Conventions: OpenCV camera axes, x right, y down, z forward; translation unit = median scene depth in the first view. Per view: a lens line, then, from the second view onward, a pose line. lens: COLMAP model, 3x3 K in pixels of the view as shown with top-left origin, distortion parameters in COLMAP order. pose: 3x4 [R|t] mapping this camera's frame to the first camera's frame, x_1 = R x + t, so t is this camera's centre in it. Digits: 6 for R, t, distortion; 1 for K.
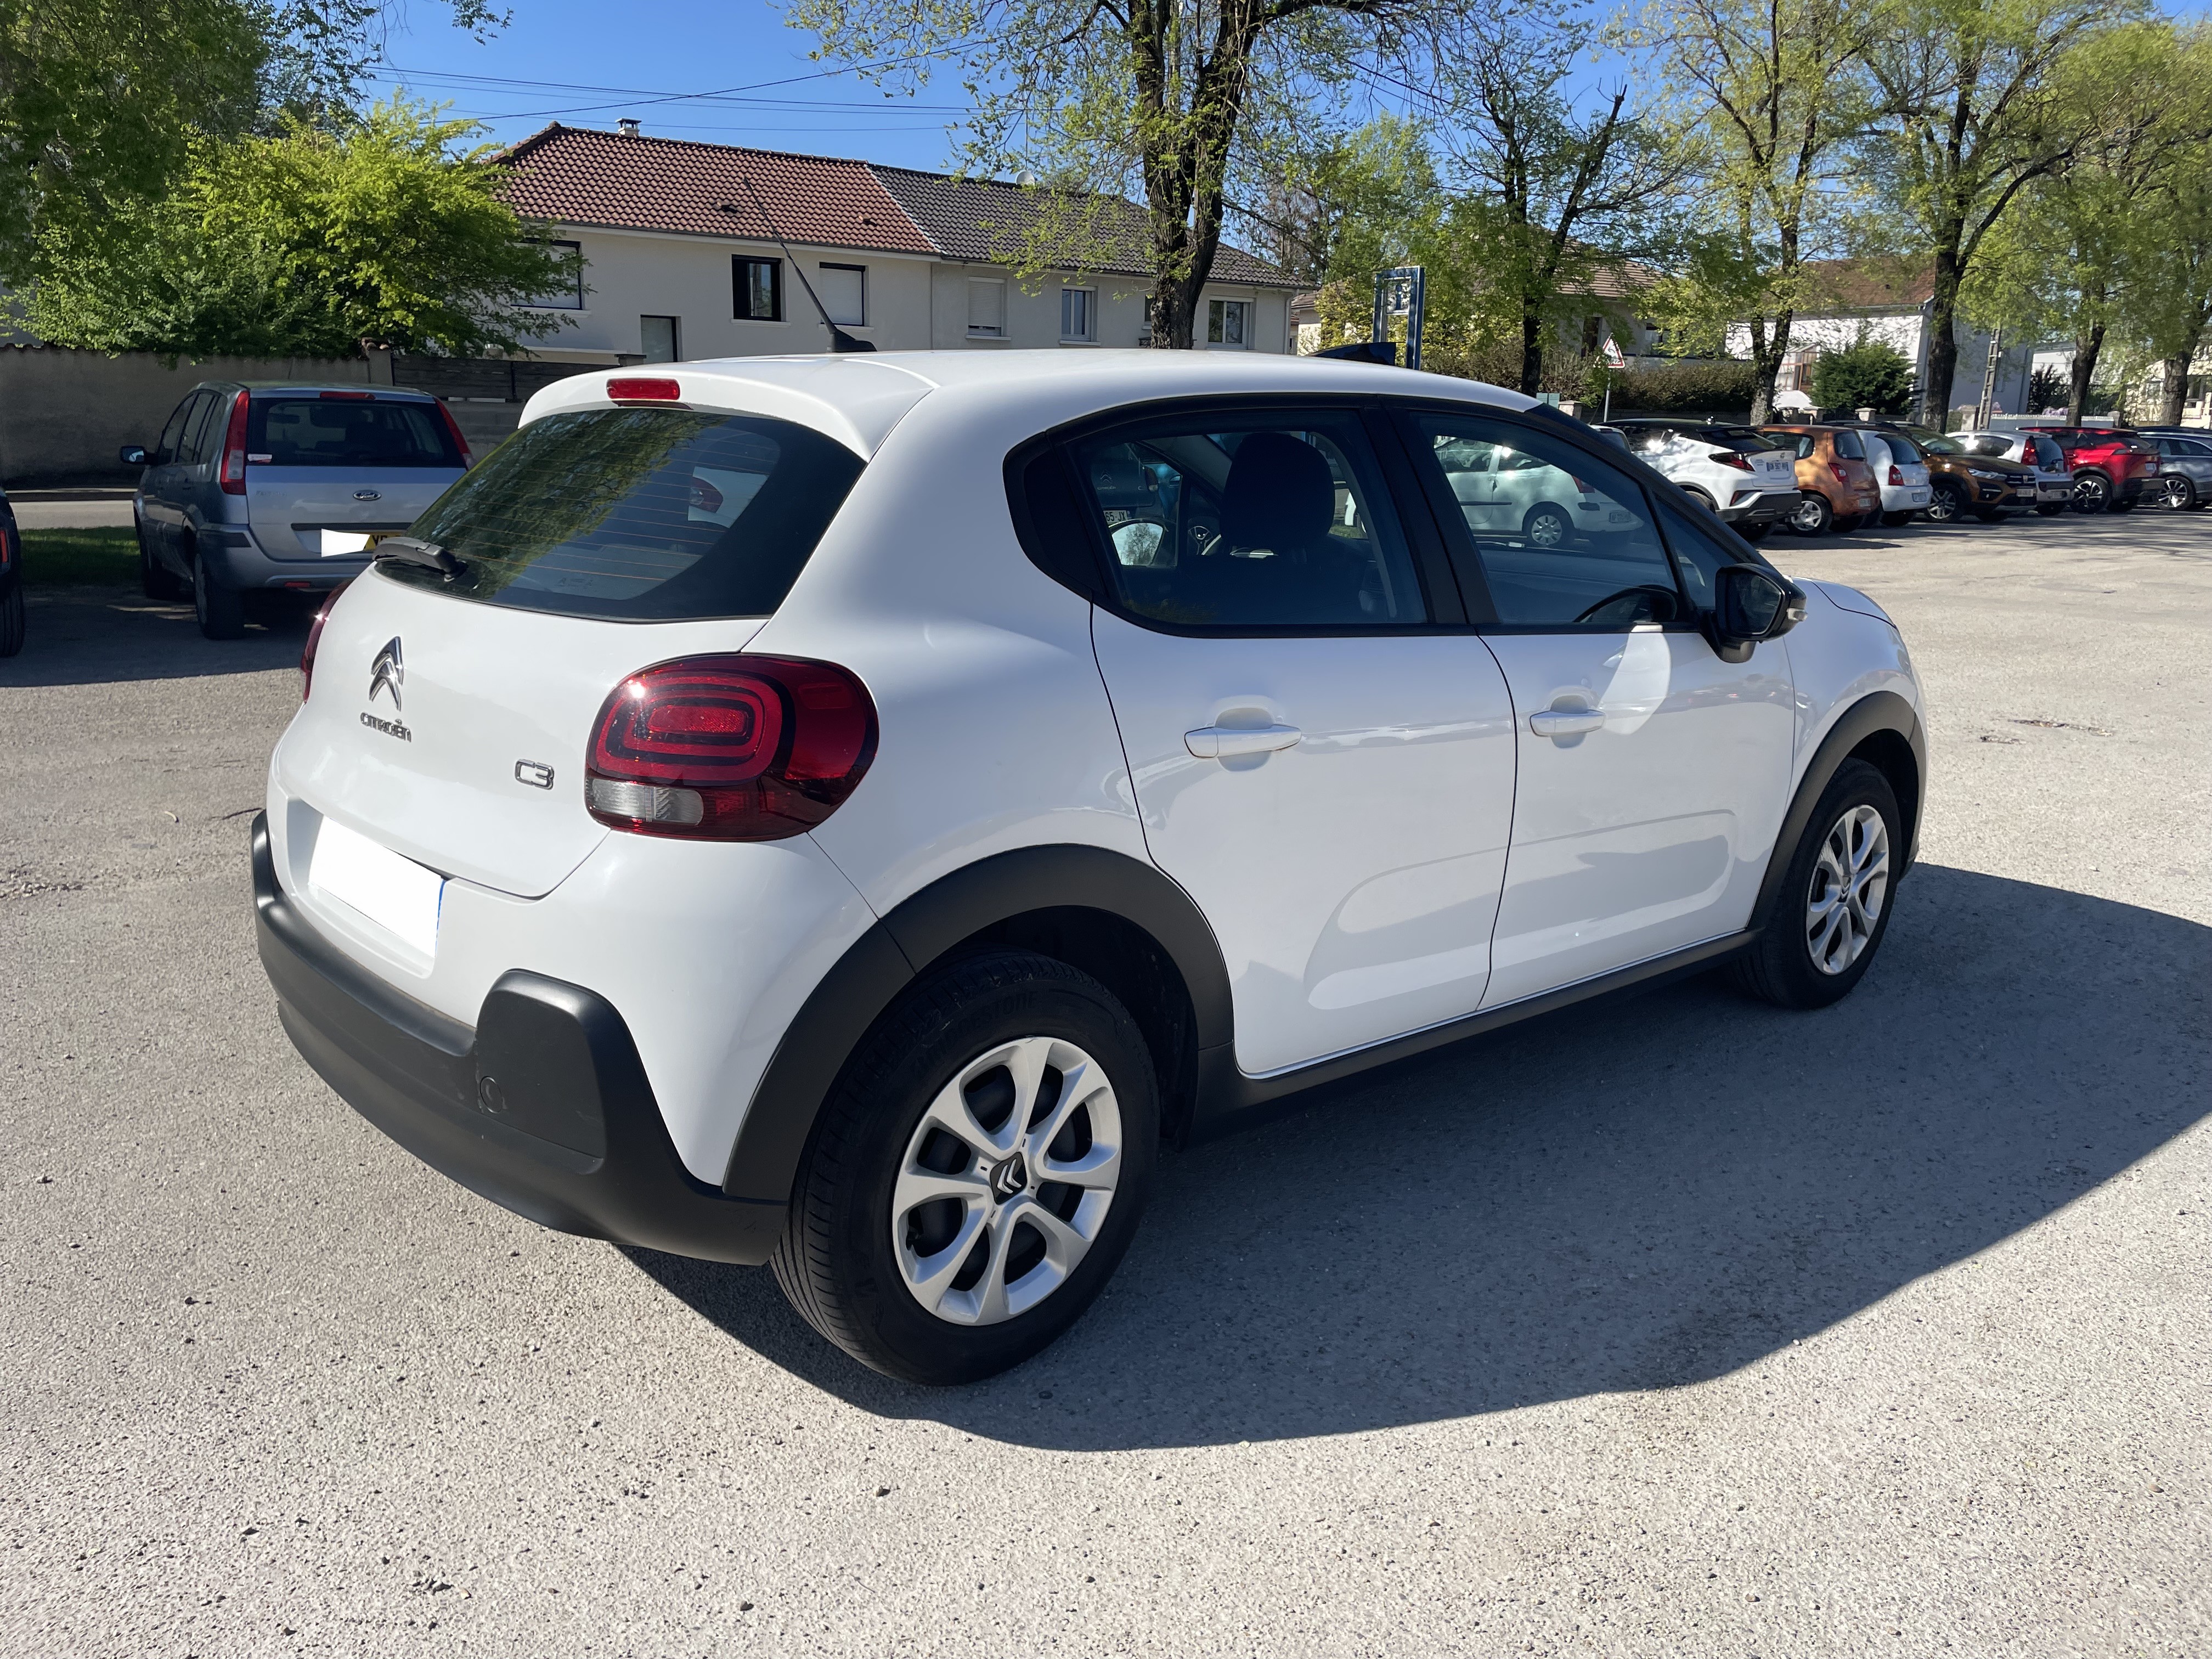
lens RADIAL K [[1627.4, 0, 1089.6], [0, 1627.4, 831.0], [0, 0, 1]] dist [0.078517, -0.101838]
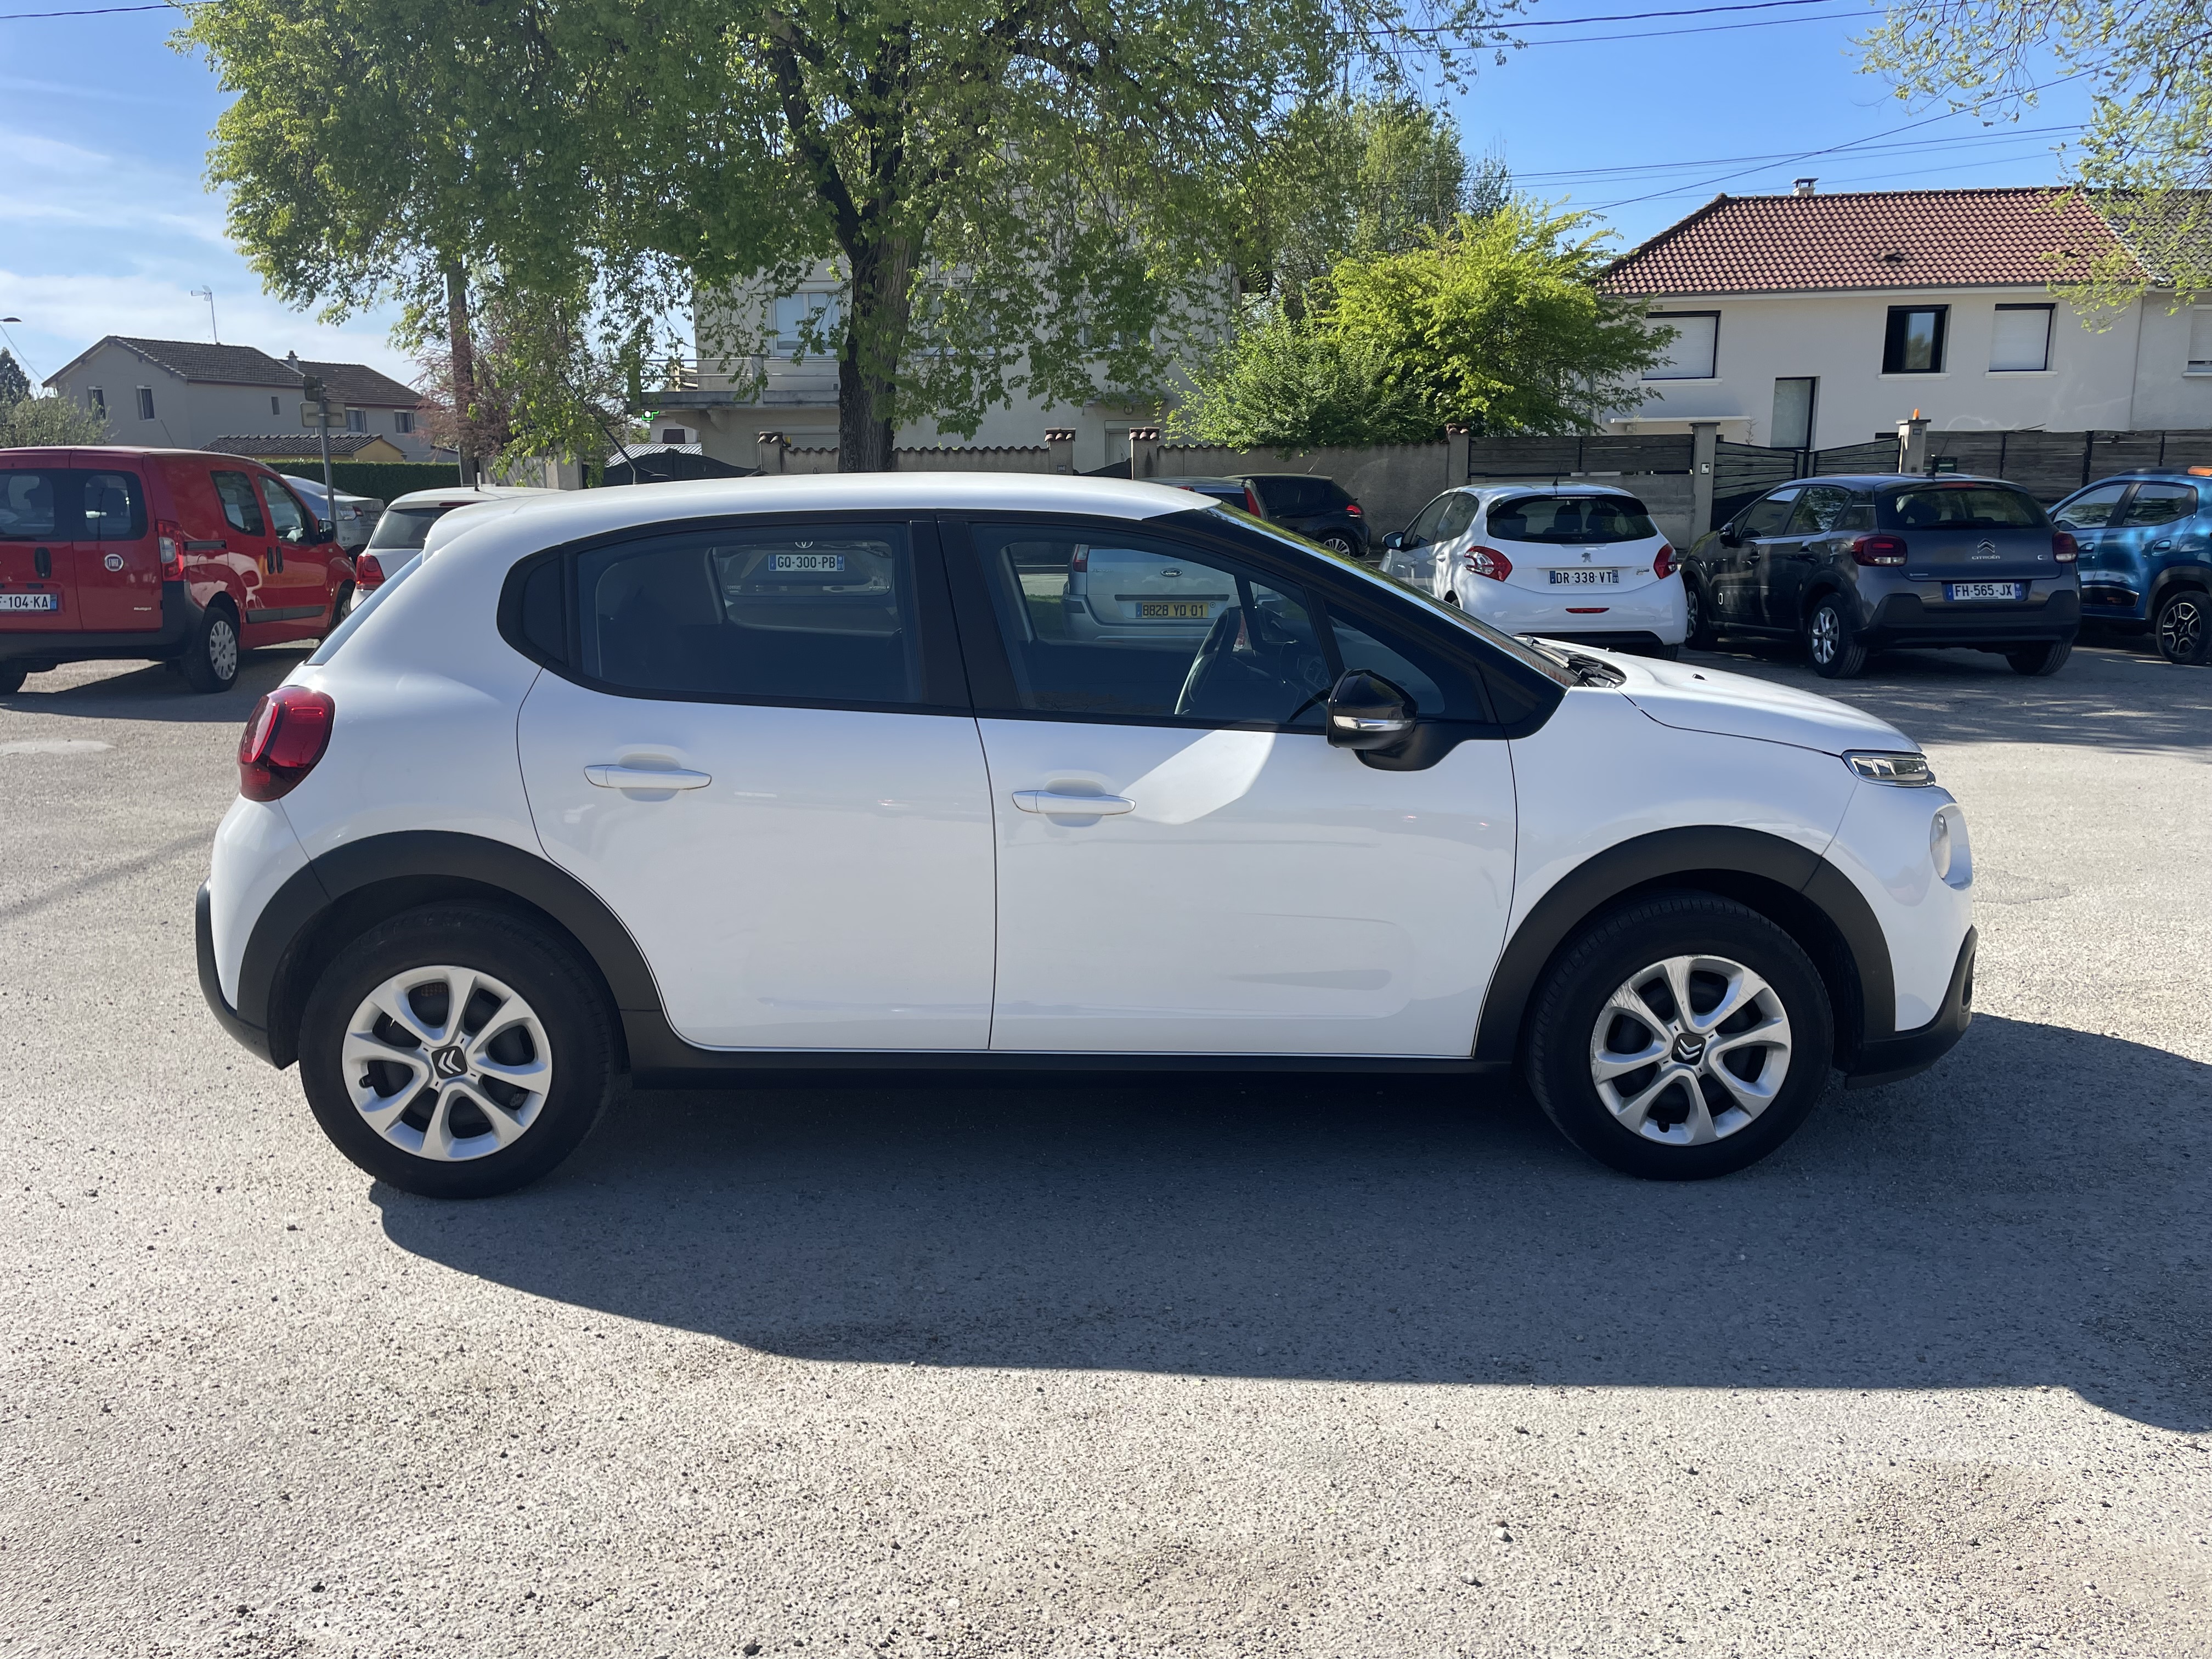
lens RADIAL K [[1627.4, 0, 1089.6], [0, 1627.4, 831.0], [0, 0, 1]] dist [0.078517, -0.101838]
pose [[0.765757, 0.106365, -0.634273, 0.301070], [-0.130449, 0.991416, 0.008767, -0.017889], [0.629761, 0.076027, 0.773059, 0.051485]]
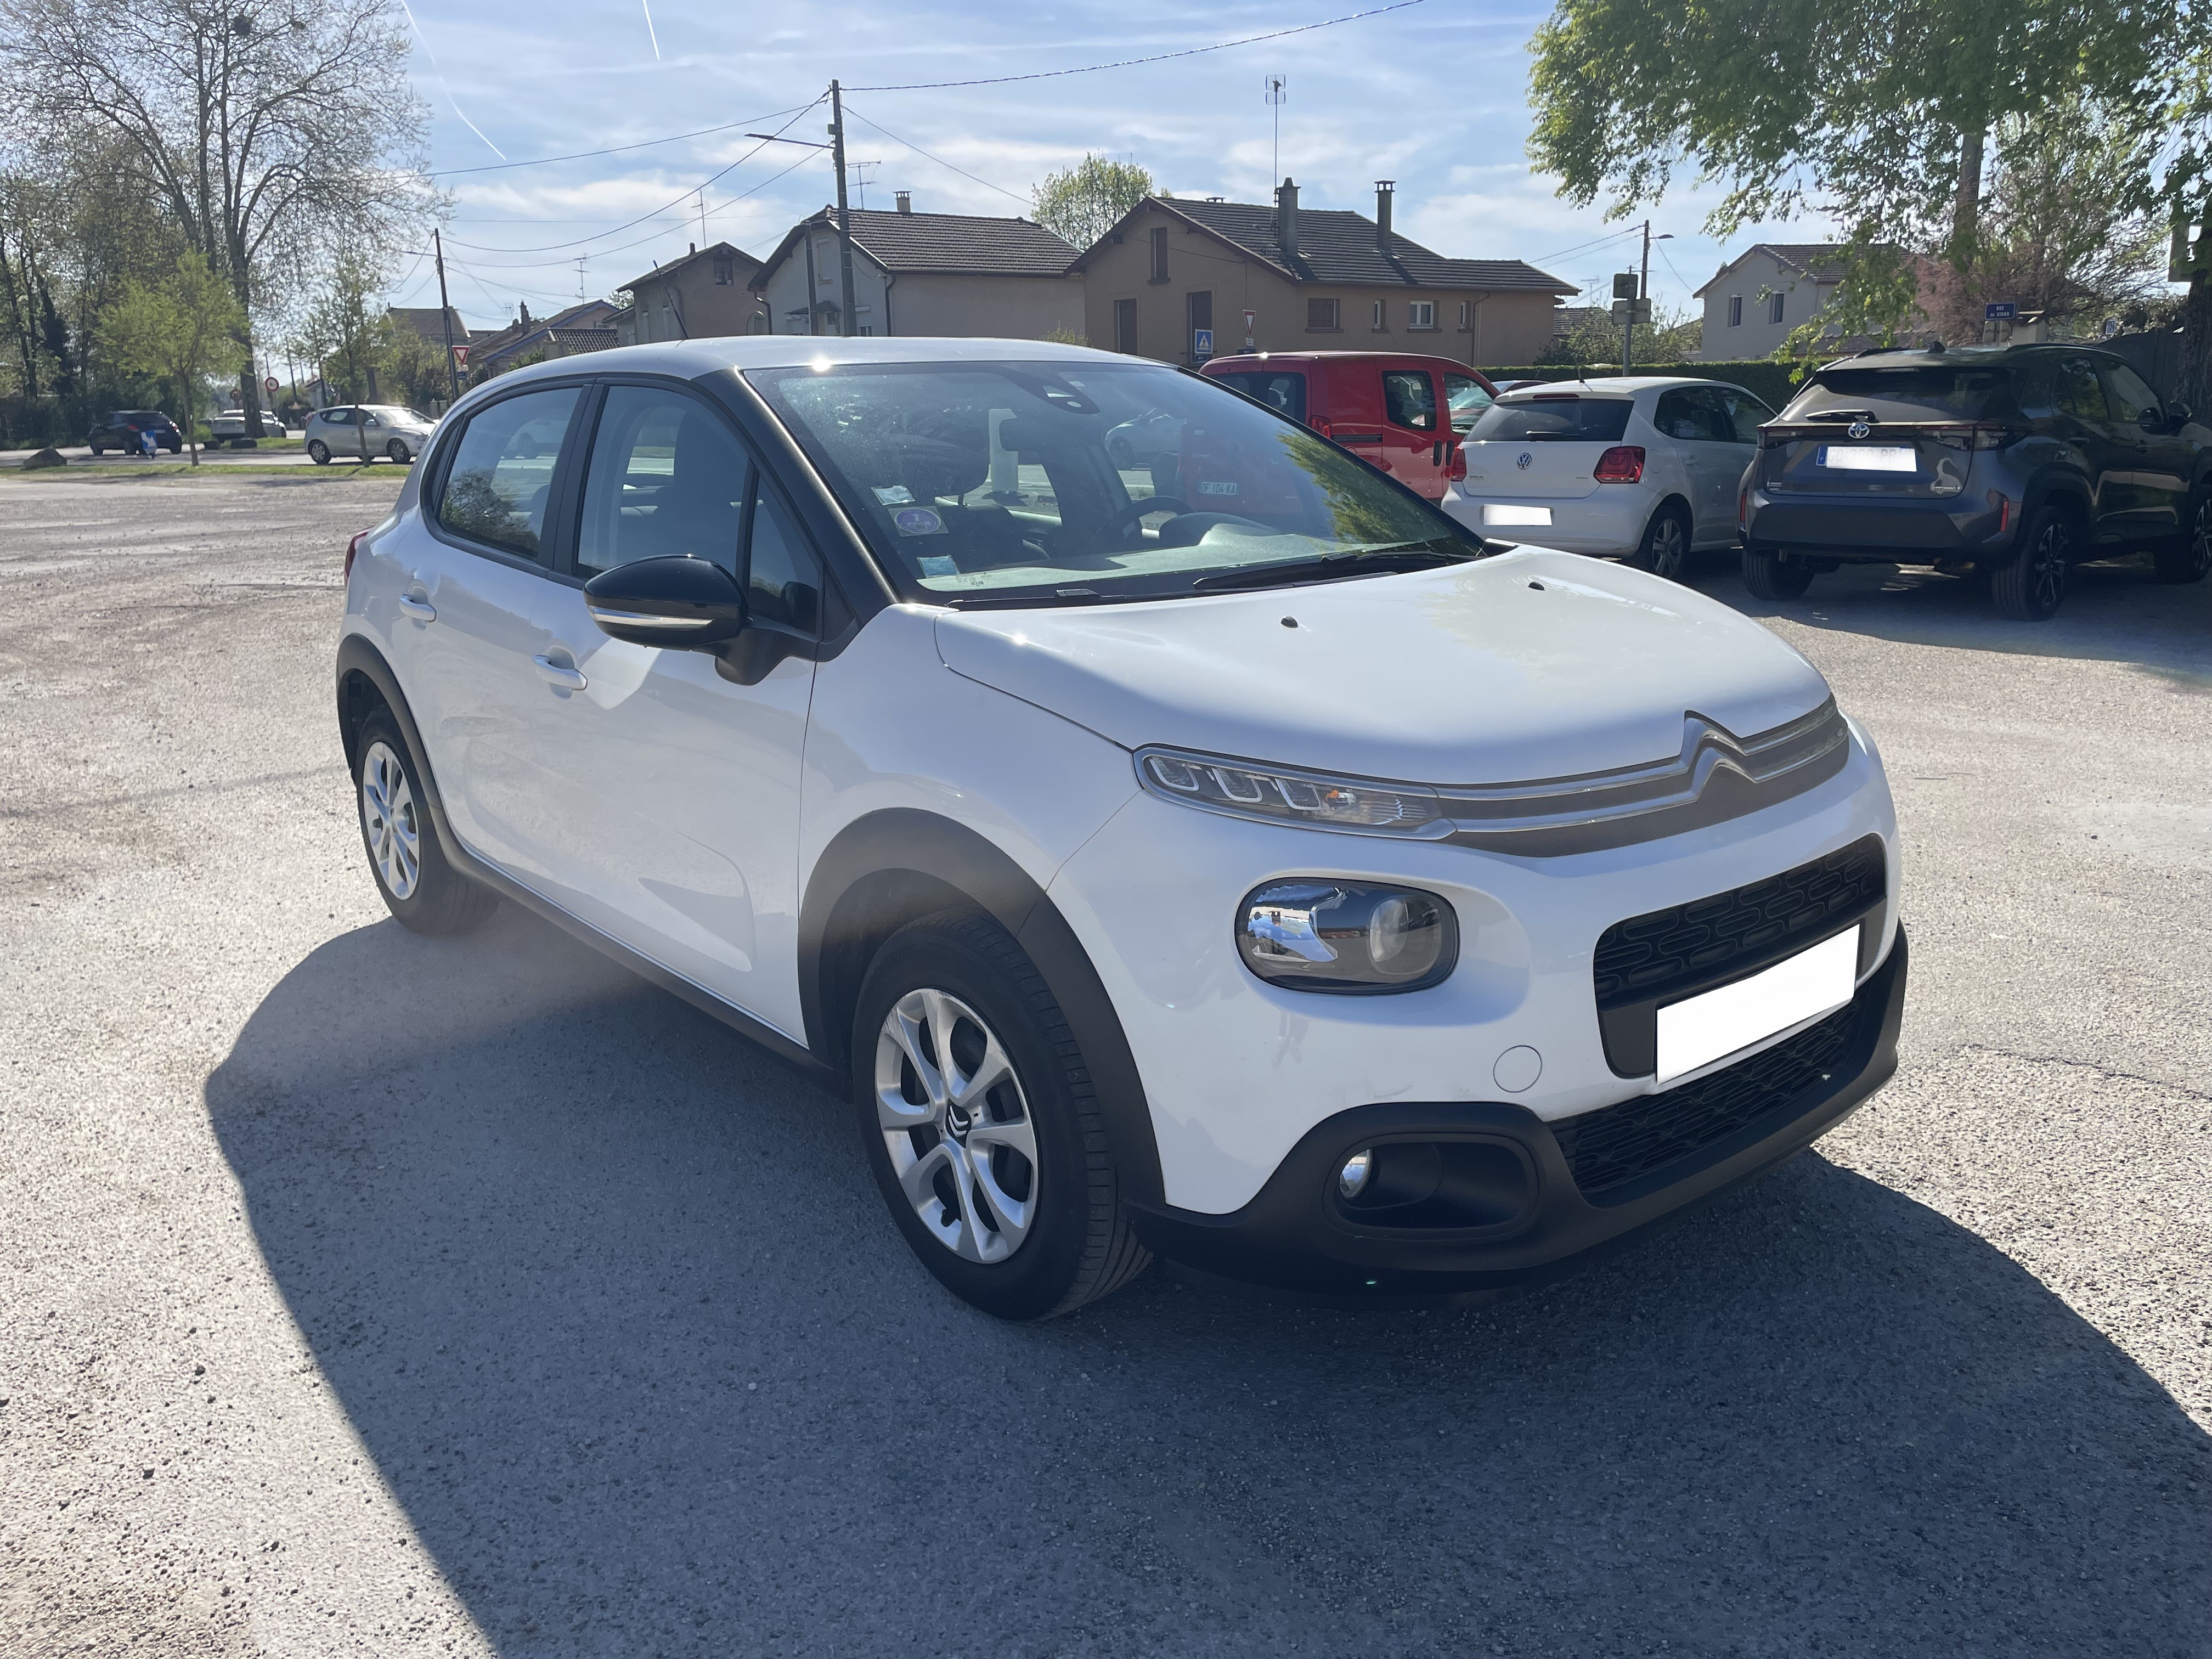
lens RADIAL K [[1627.4, 0, 1089.6], [0, 1627.4, 831.0], [0, 0, 1]] dist [0.078517, -0.101838]
pose [[-0.031220, 0.227296, -0.973325, 0.410609], [-0.216755, 0.949086, 0.228589, -0.087287], [0.975727, 0.218109, 0.019637, 0.405399]]
